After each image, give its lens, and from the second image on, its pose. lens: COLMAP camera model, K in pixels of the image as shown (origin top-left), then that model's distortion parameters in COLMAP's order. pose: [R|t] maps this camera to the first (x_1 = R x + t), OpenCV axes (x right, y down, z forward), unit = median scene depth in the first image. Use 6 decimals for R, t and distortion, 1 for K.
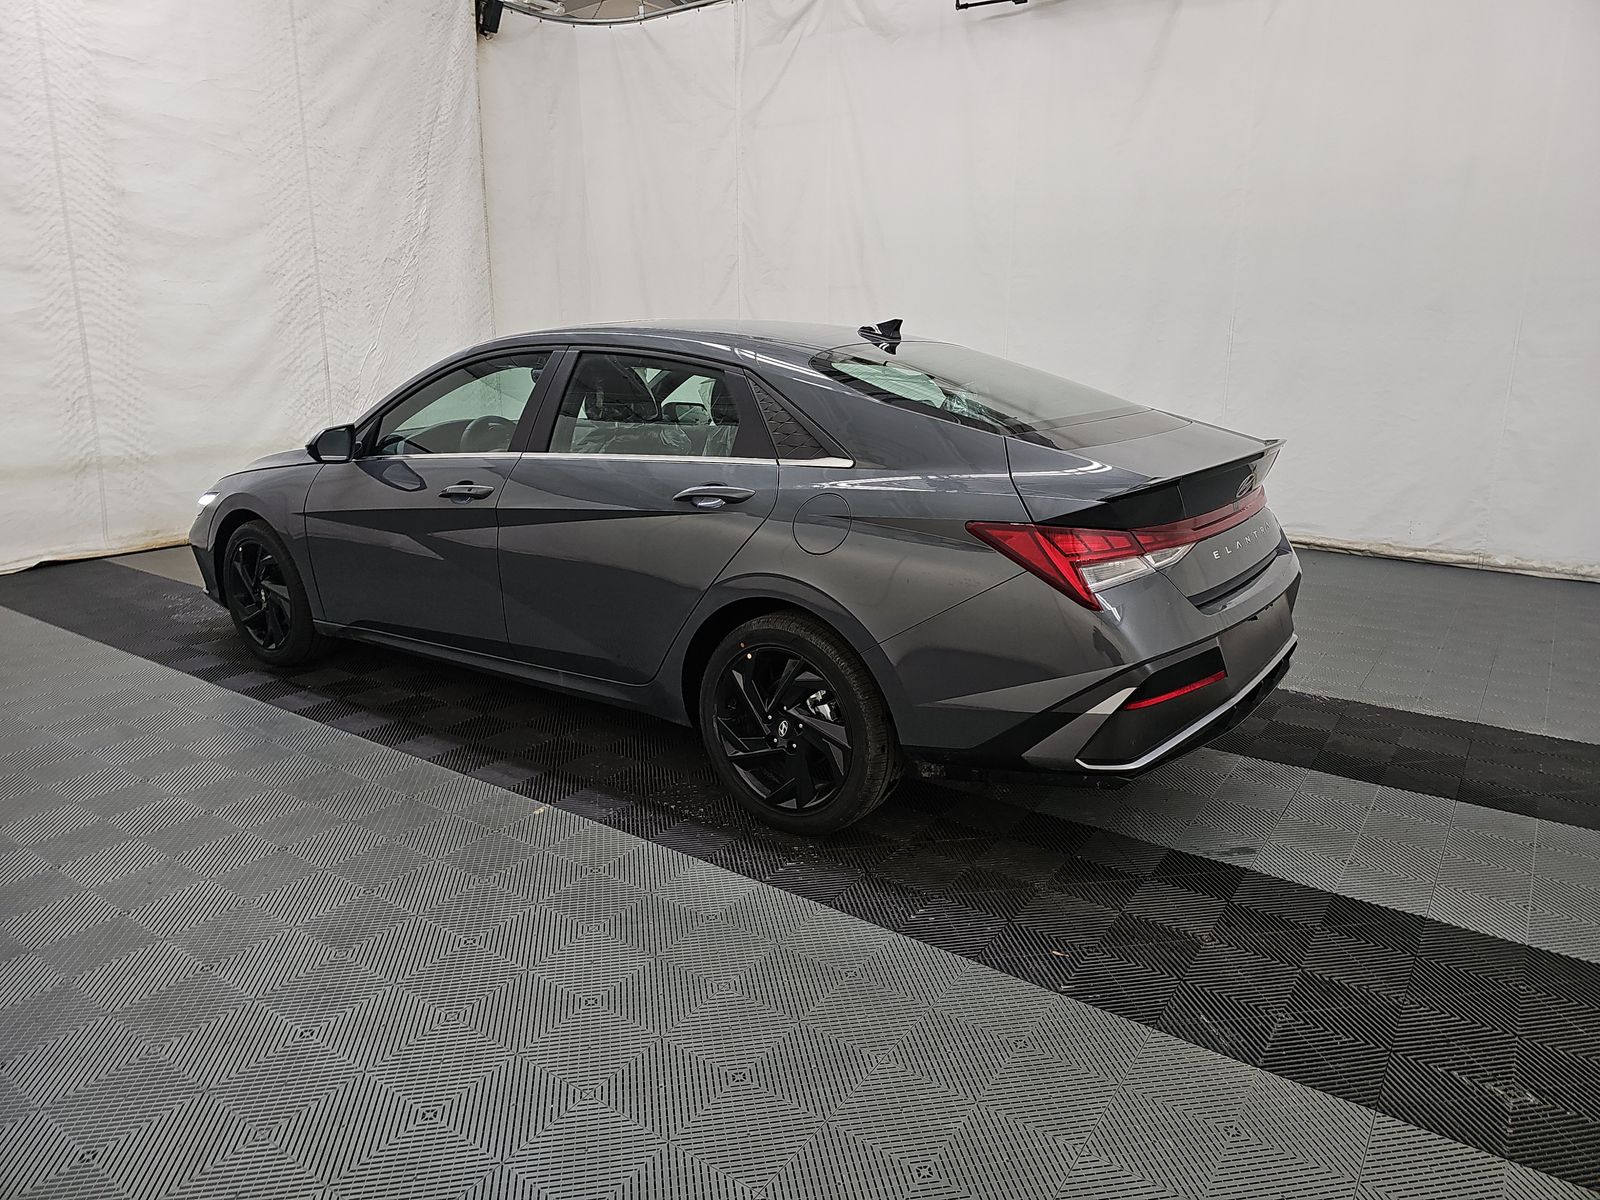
lens RADIAL K [[1059.6, 0, 796.9], [0, 1059.6, 594.4], [0, 0, 1]] dist [0.047145, -0.039399]
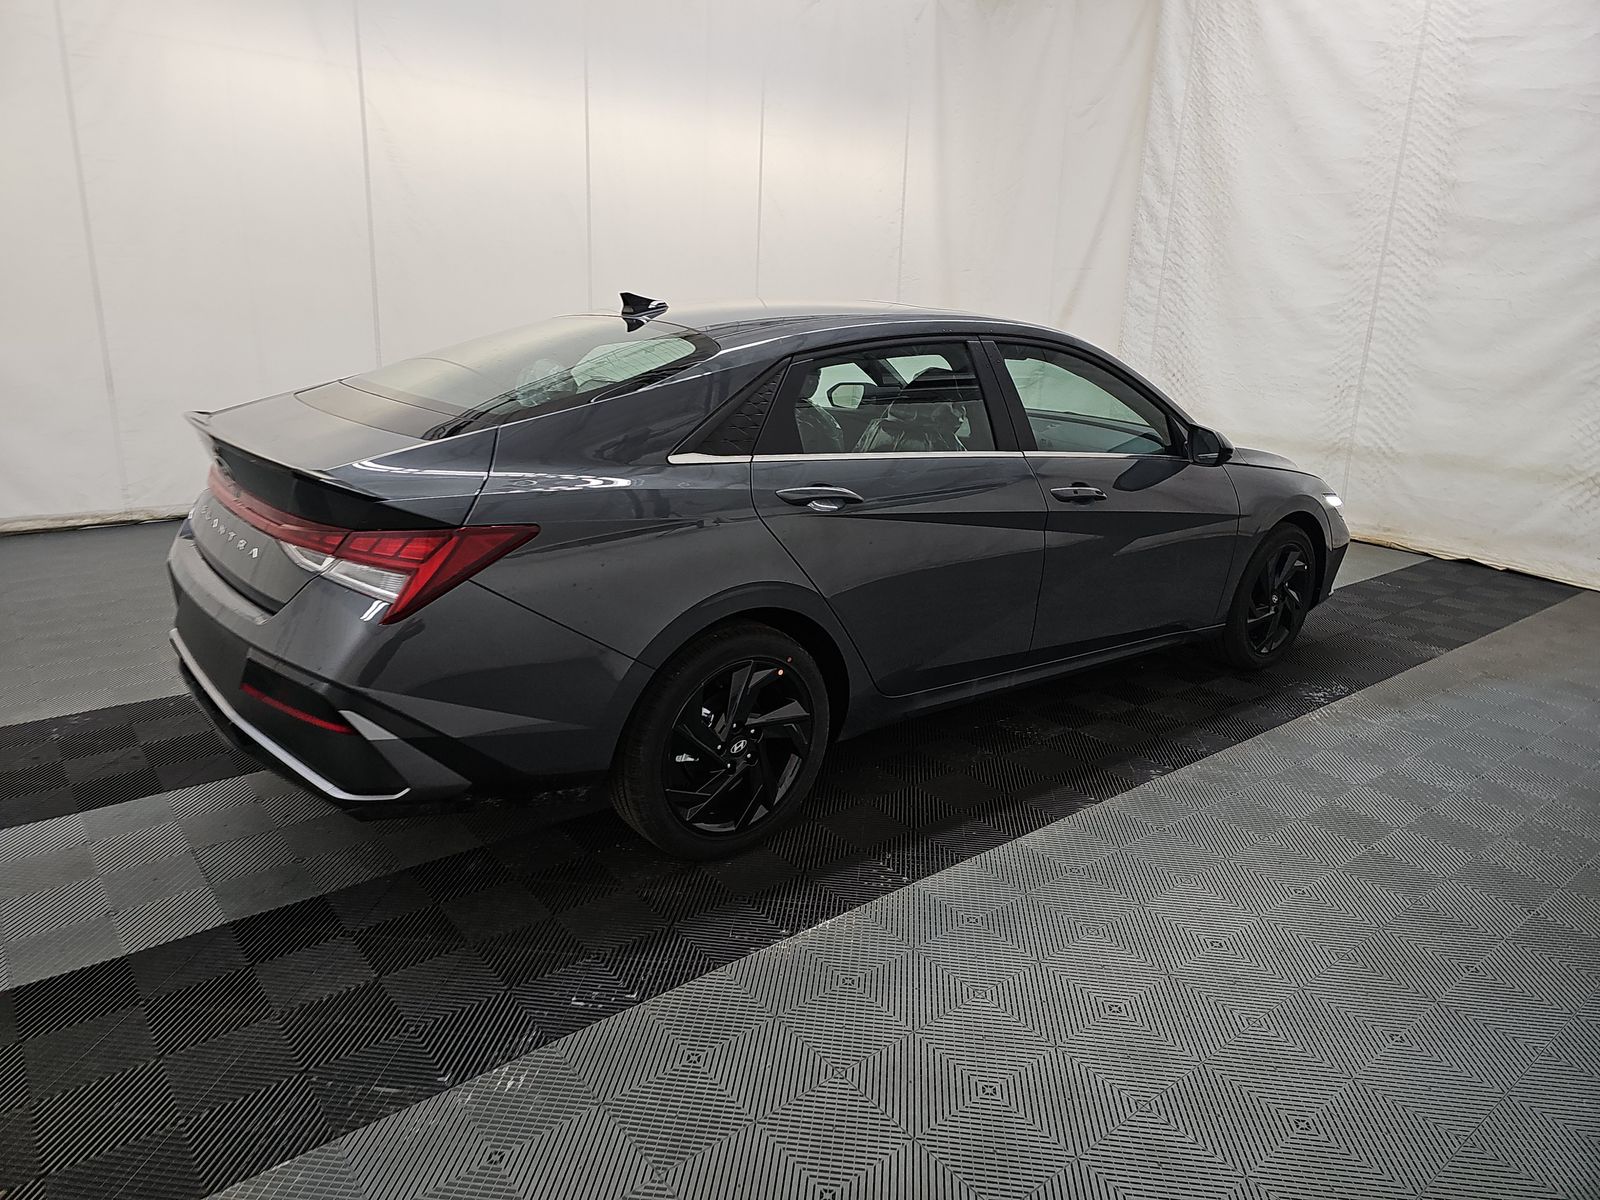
lens RADIAL K [[1059.6, 0, 796.9], [0, 1059.6, 594.4], [0, 0, 1]] dist [0.047145, -0.039399]
pose [[-0.262148, 0.252085, -0.931521, 0.524298], [-0.267905, 0.908326, 0.321202, -0.188929], [0.927095, 0.333761, -0.170581, 0.735119]]
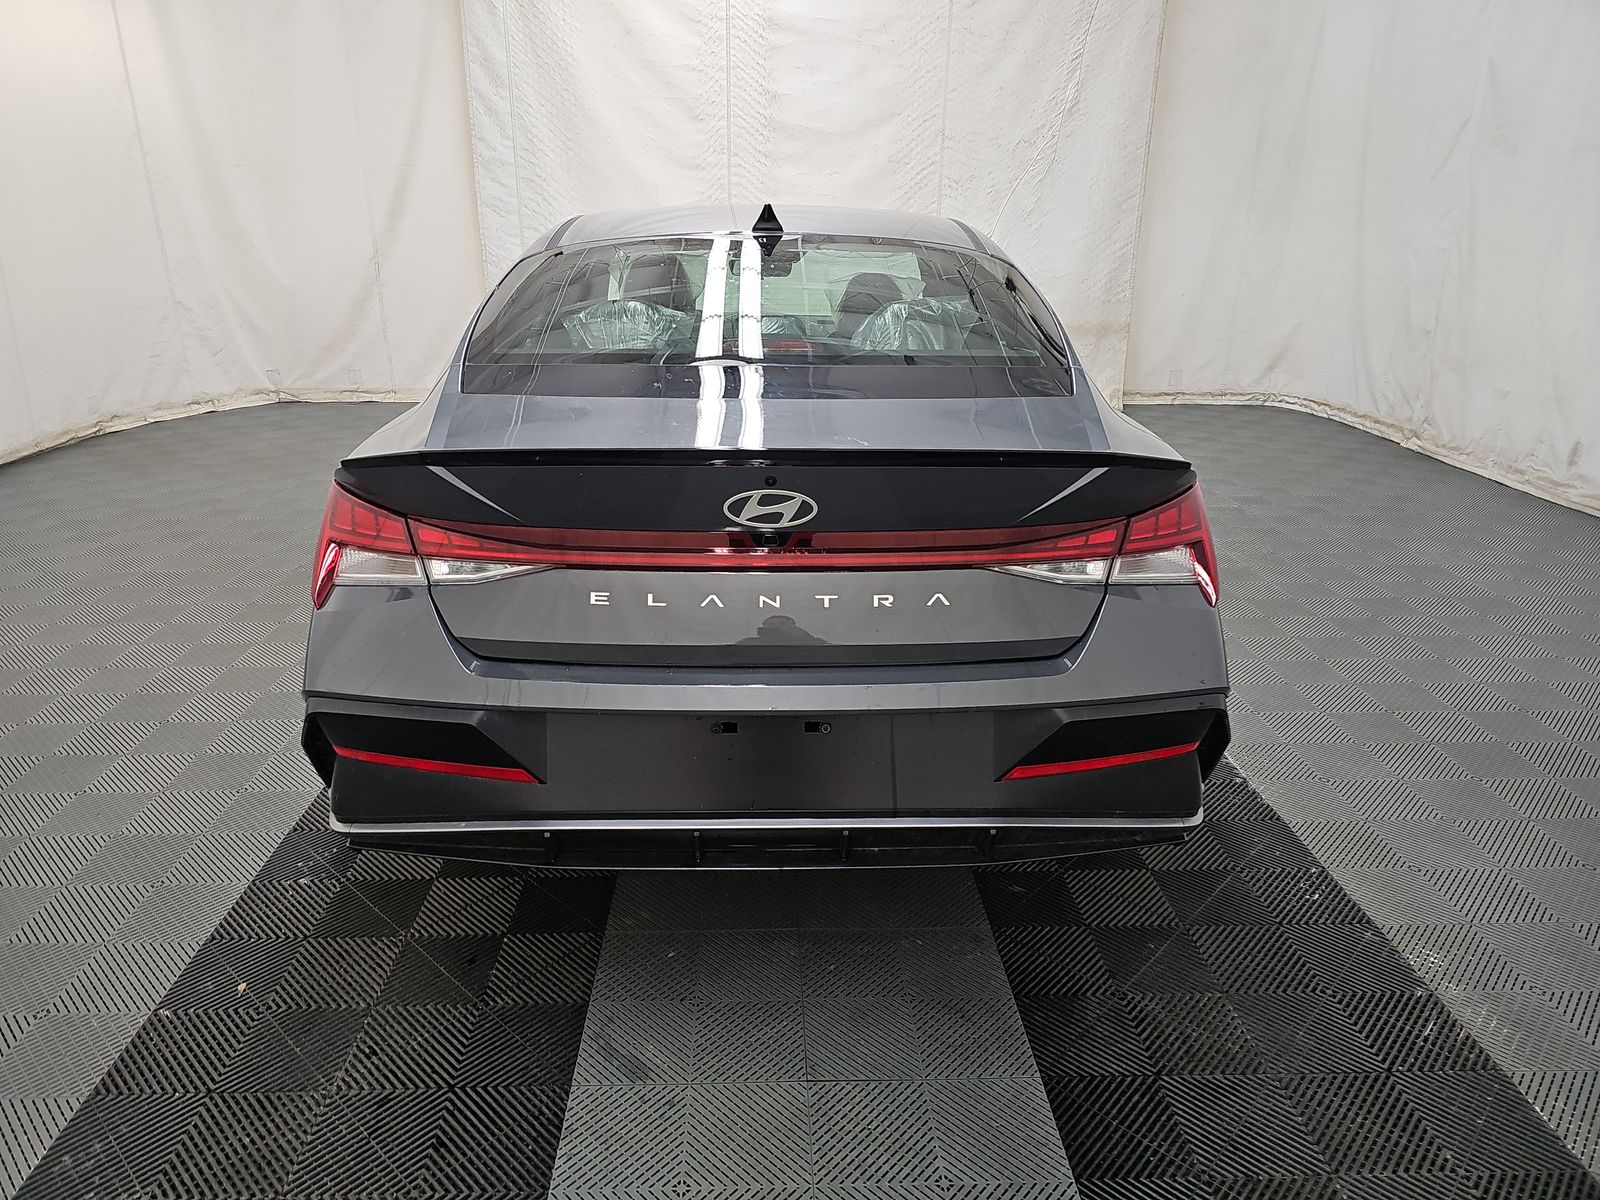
lens RADIAL K [[1059.6, 0, 796.9], [0, 1059.6, 594.4], [0, 0, 1]] dist [0.047145, -0.039399]
pose [[0.602267, 0.270244, -0.751161, 0.399379], [-0.196336, 0.962198, 0.188750, -0.076909], [0.773774, 0.033803, 0.632559, 0.303391]]
